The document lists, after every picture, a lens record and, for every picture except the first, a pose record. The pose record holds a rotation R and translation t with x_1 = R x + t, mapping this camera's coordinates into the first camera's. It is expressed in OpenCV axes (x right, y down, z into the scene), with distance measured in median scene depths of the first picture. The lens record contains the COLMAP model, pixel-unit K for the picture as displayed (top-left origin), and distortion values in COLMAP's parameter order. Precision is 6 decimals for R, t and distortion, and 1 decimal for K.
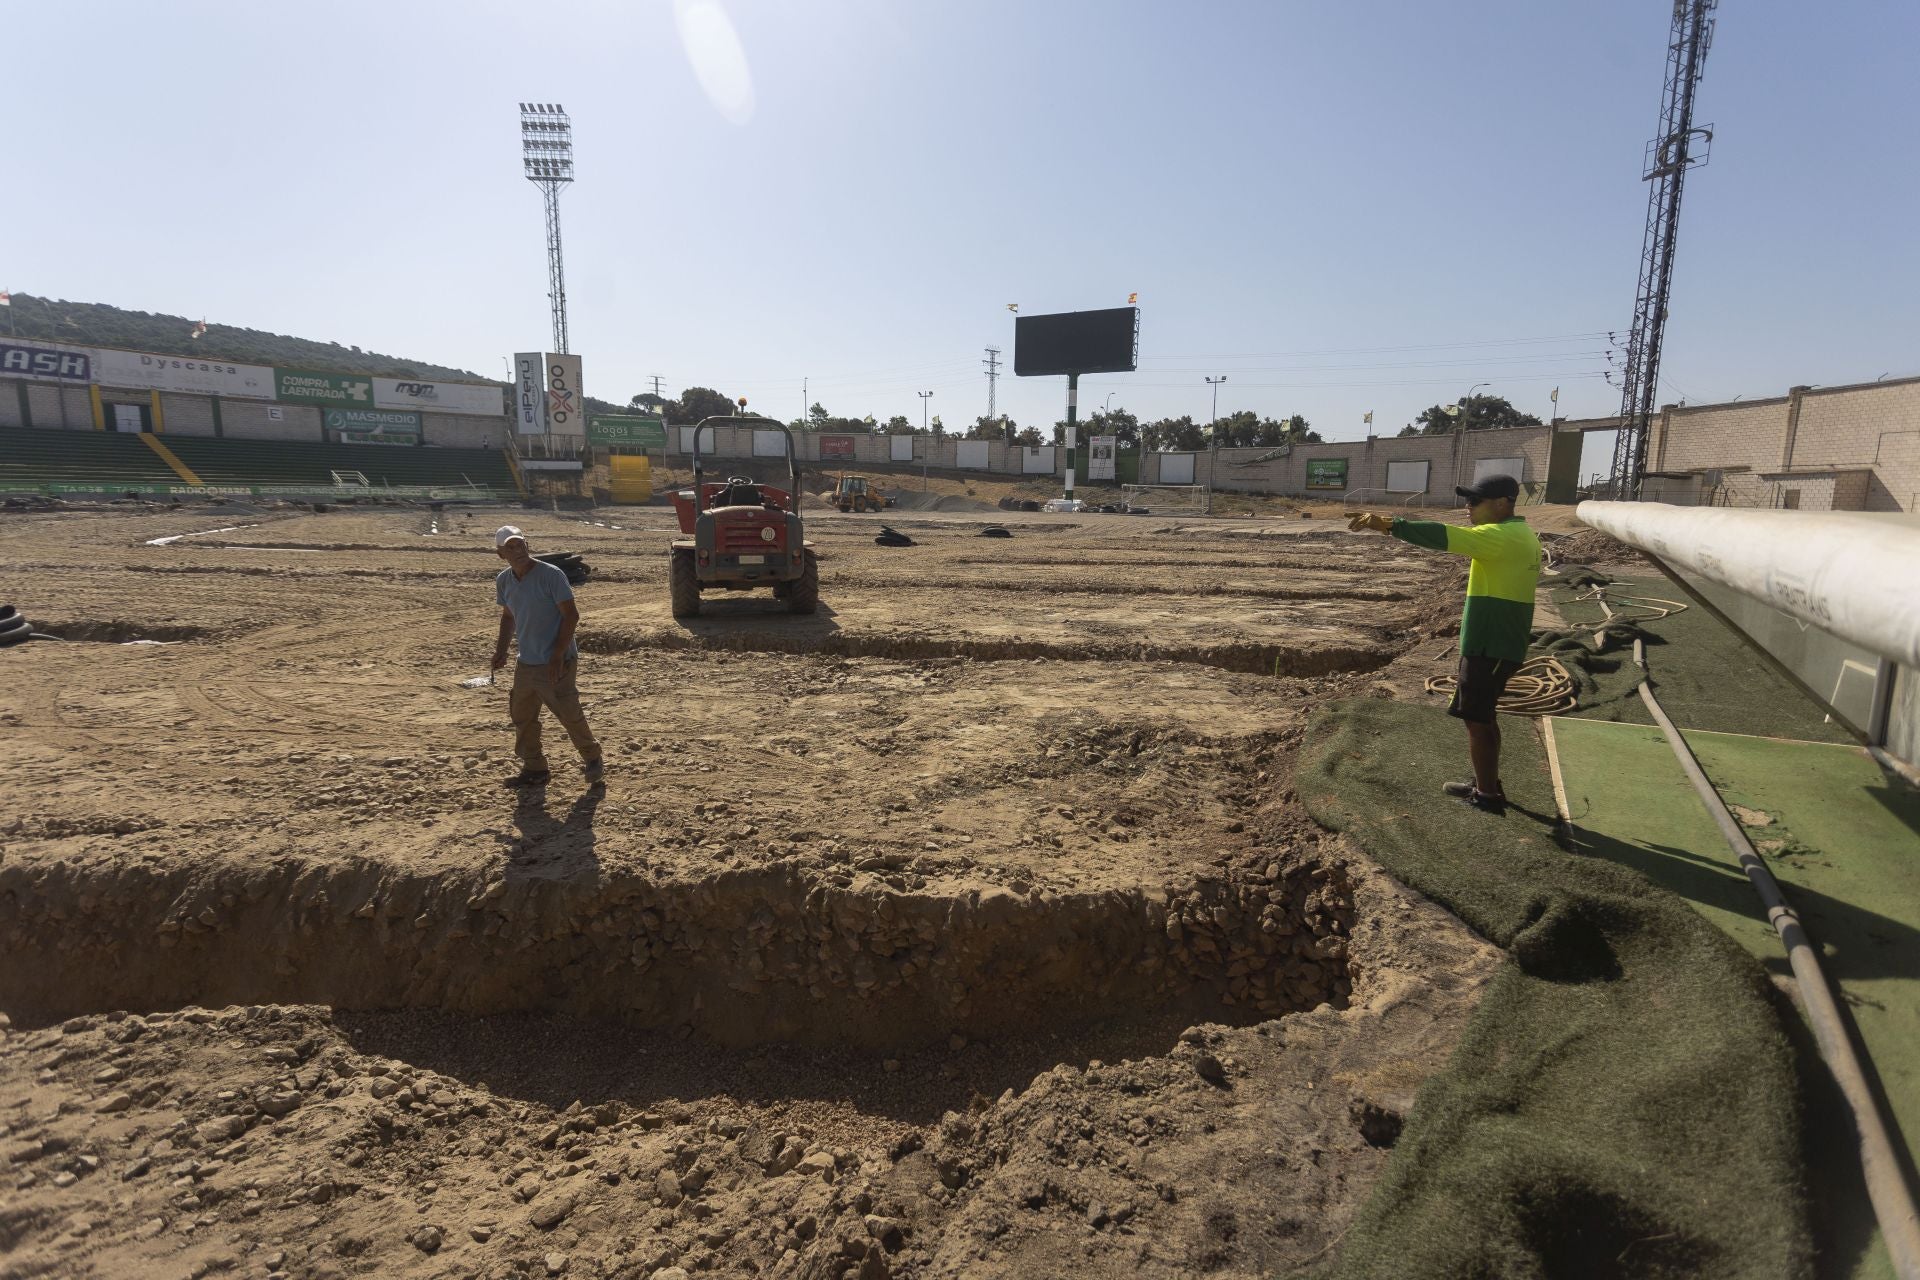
lens RADIAL K [[907.4, 0, 958.2], [0, 907.4, 632.6], [0, 0, 1]] dist [0.009972, 0.001162]
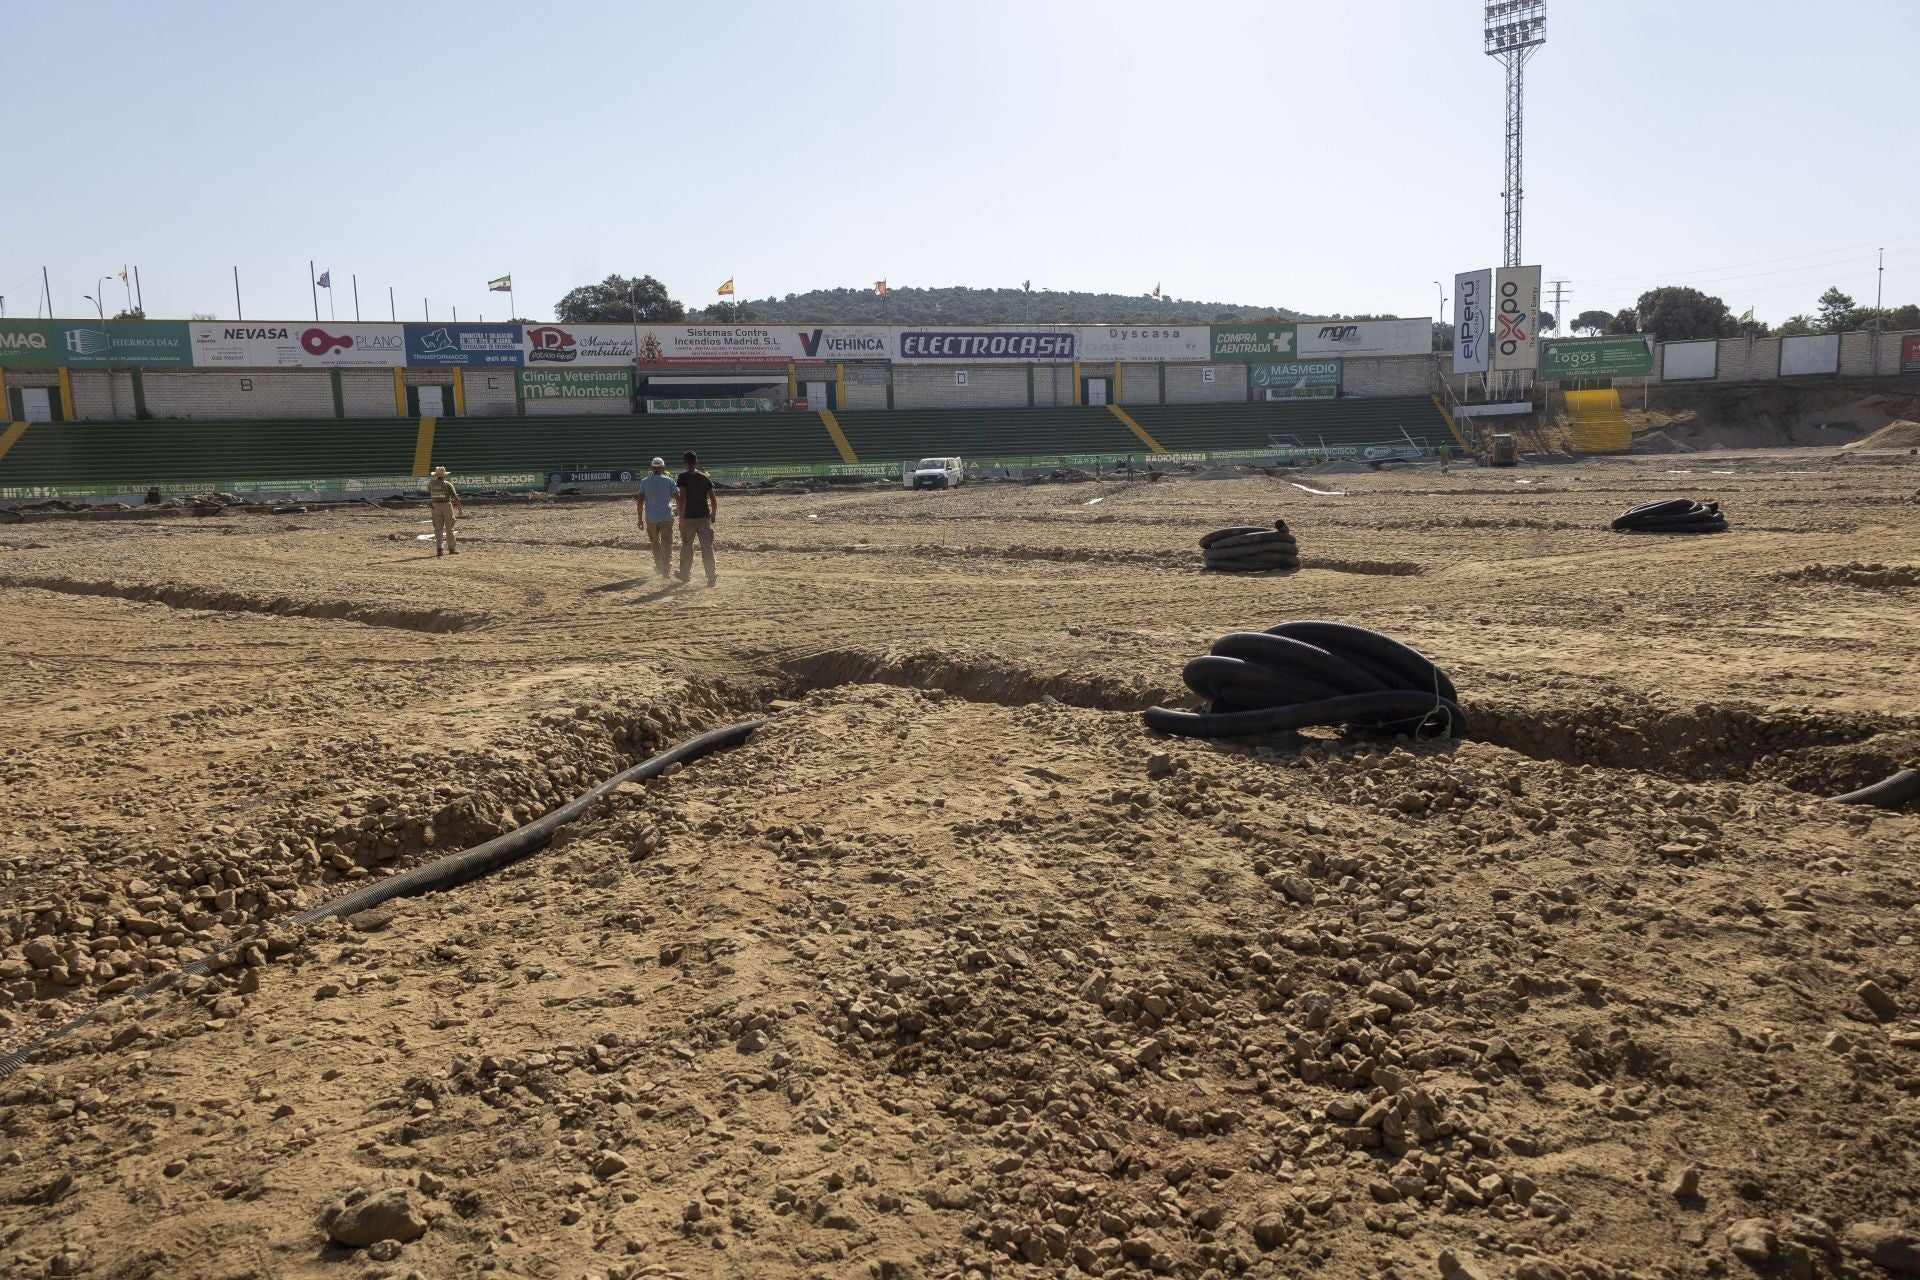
lens RADIAL K [[1245.9, 0, 965.6], [0, 1245.9, 630.0], [0, 0, 1]] dist [0.014828, -0.006364]
pose [[0.756181, 0.047557, -0.652632, -0.081309], [-0.054107, 0.998484, 0.010068, 0.023247], [0.652122, 0.027698, 0.757608, -0.127963]]
